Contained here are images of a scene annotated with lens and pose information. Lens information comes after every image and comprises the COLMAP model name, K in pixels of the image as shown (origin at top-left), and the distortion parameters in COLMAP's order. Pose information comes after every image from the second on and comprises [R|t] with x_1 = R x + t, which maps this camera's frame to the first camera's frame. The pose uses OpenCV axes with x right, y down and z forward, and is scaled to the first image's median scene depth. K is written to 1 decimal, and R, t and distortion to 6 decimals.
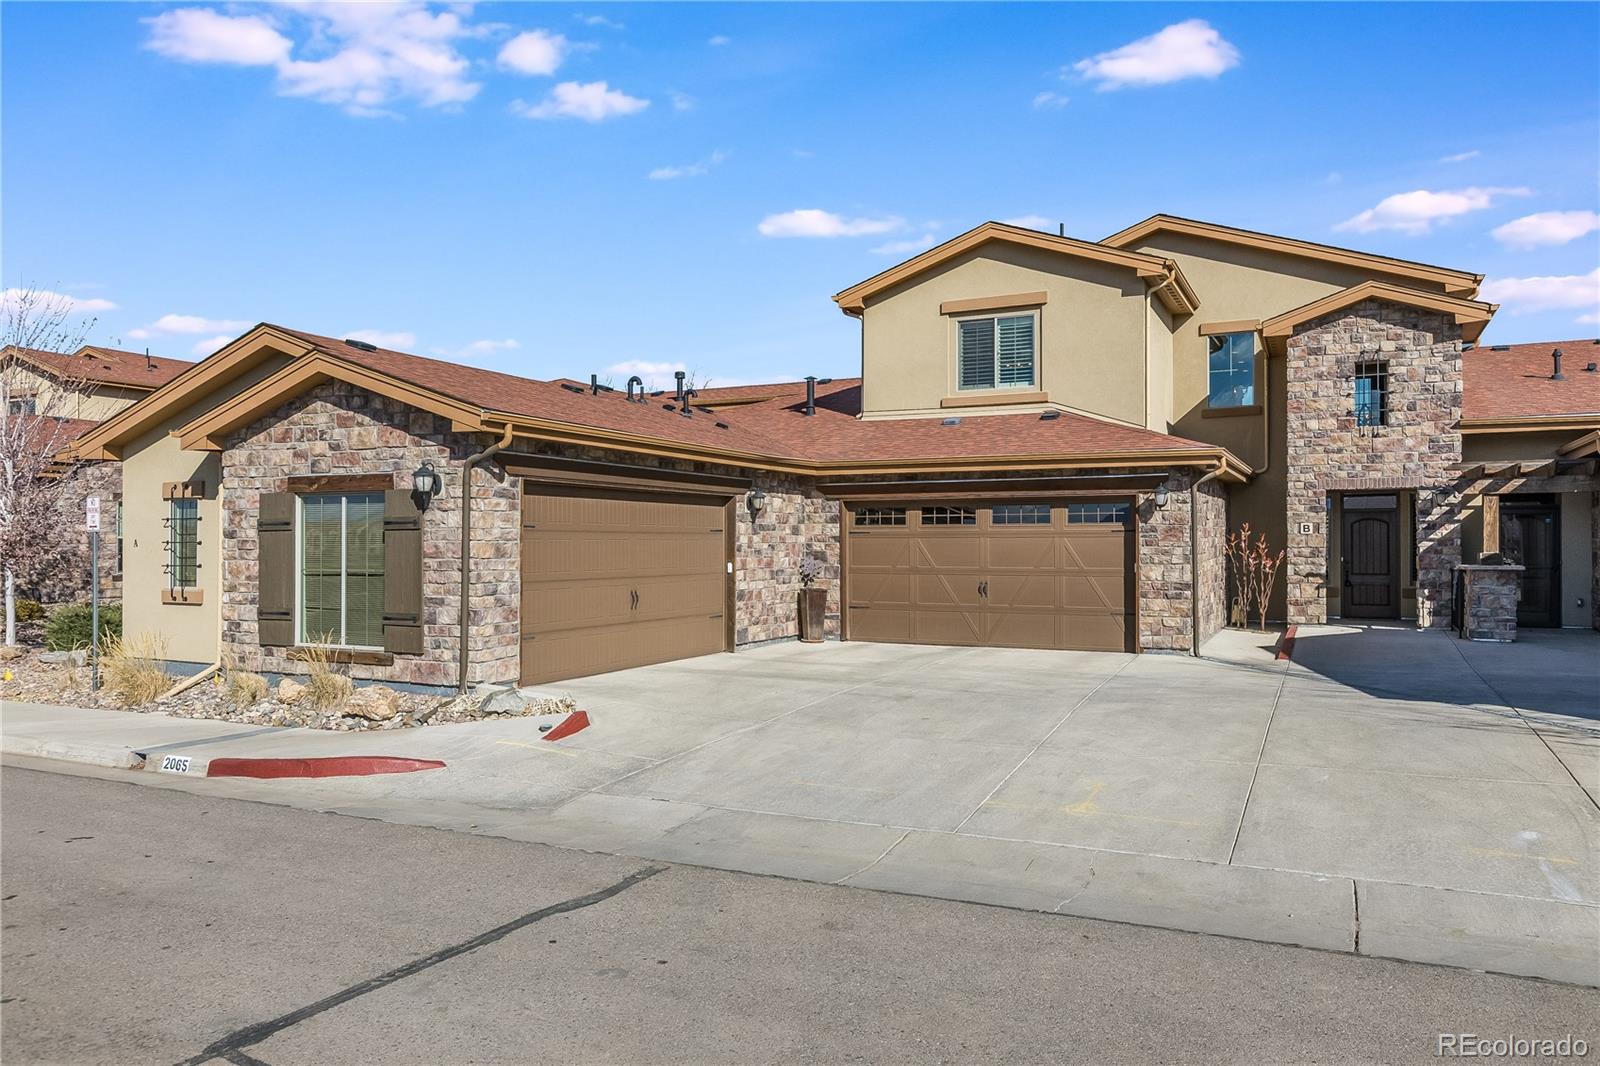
lens RADIAL K [[1048.3, 0, 830.4], [0, 1048.3, 538.3], [0, 0, 1]] dist [0.005498, -0.007175]
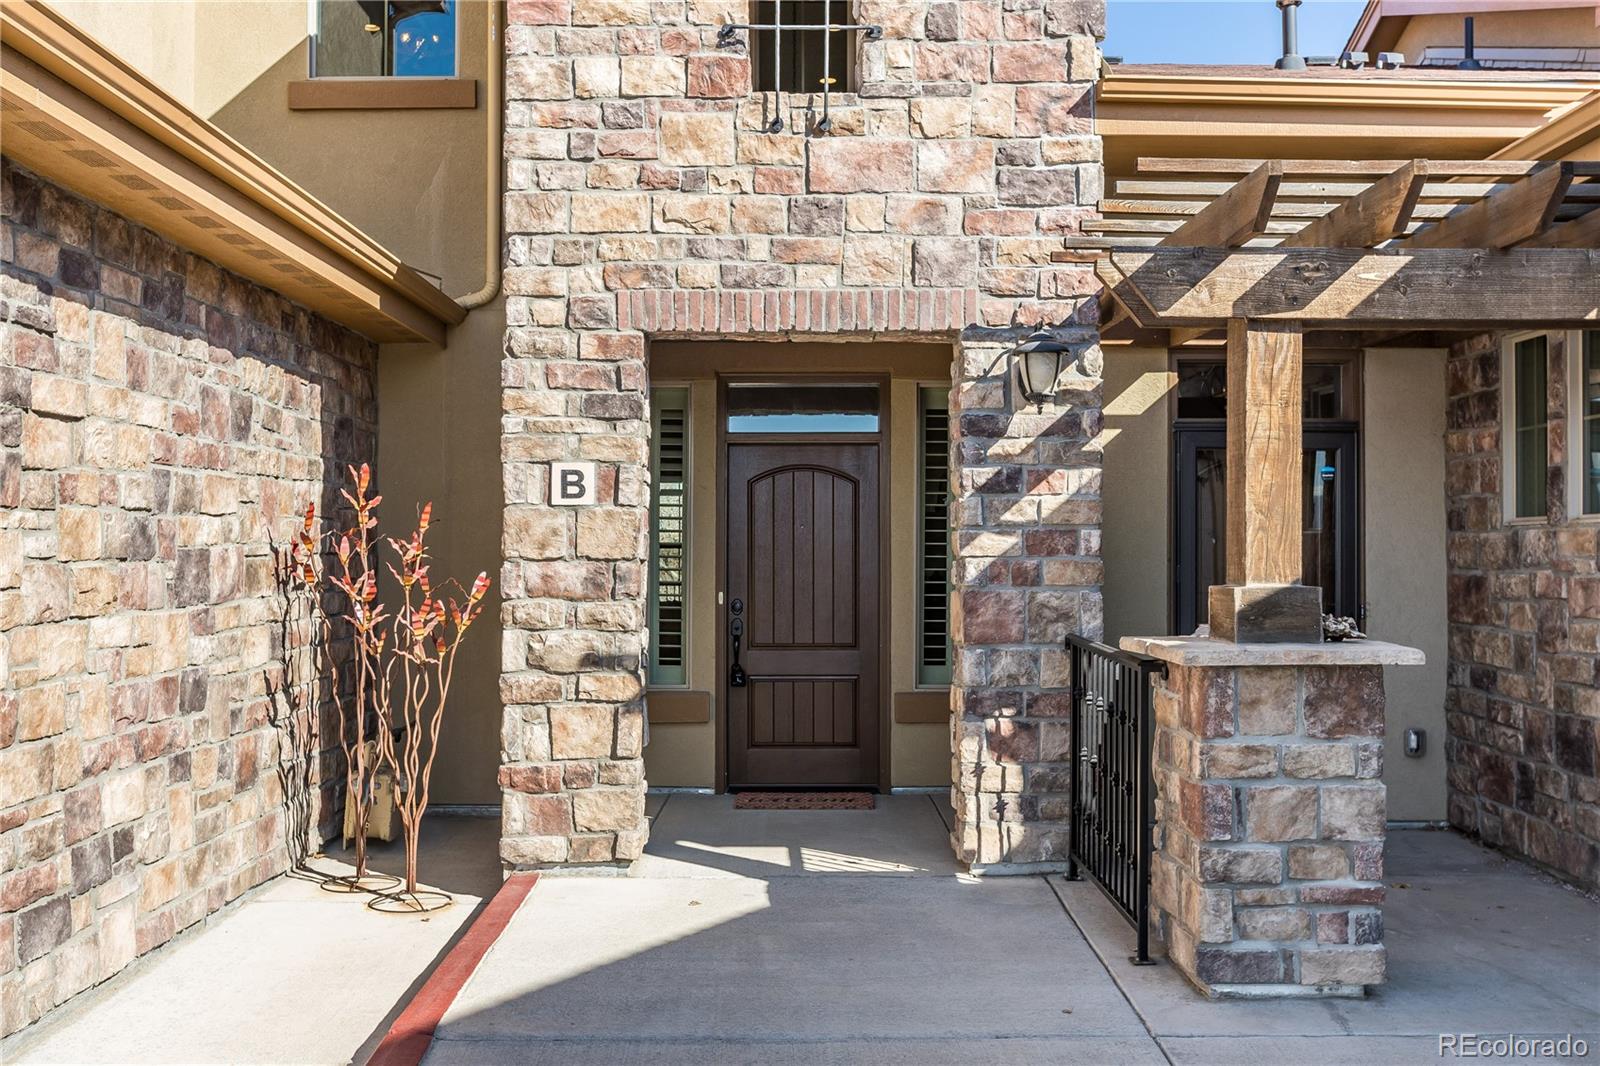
lens RADIAL K [[1540.4, 0, 754.5], [0, 1540.4, 542.3], [0, 0, 1]] dist [-0.021879, 0.000000]
pose [[0.908403, 0.004096, 0.418077, 0.355909], [-0.004294, 0.999991, -0.000466, 0.004754], [-0.418075, -0.001372, 0.908412, 0.678583]]
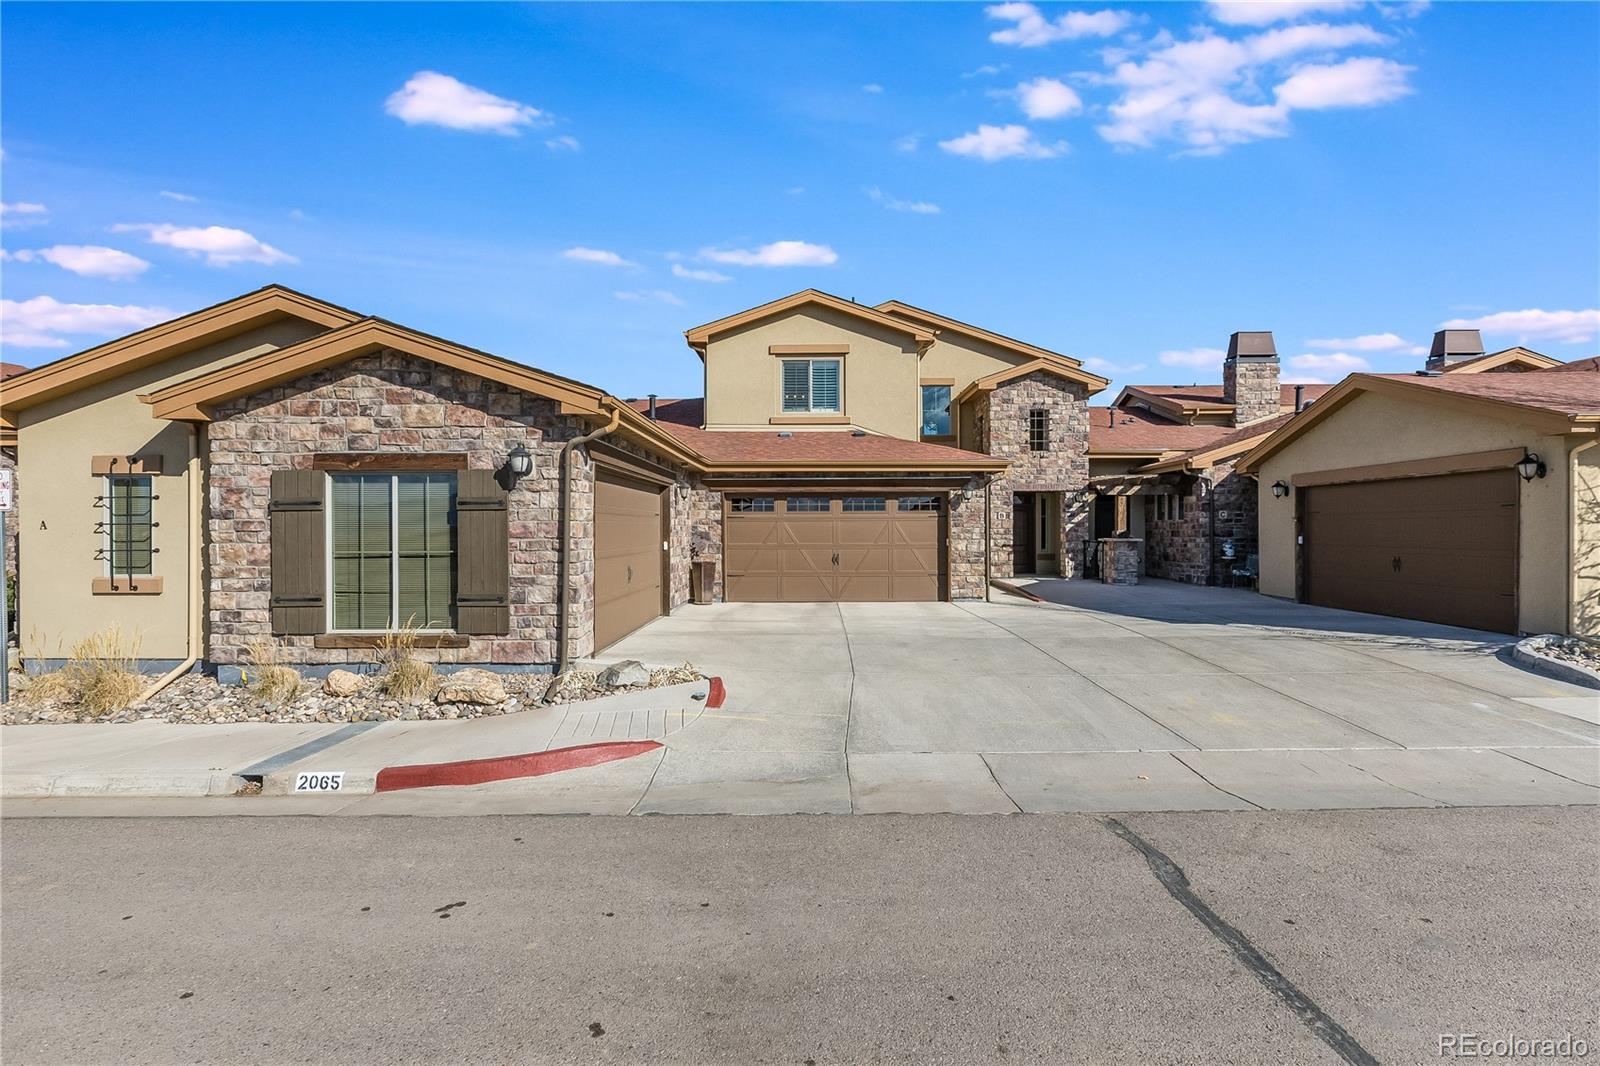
lens RADIAL K [[724.8, 0, 805.5], [0, 724.8, 532.5], [0, 0, 1]] dist [-0.002265, -0.001458]
pose [[0.910917, -0.005203, 0.412556, -0.259904], [0.000987, 0.999945, 0.010433, 0.003875], [-0.412588, -0.009097, 0.910873, 0.157290]]
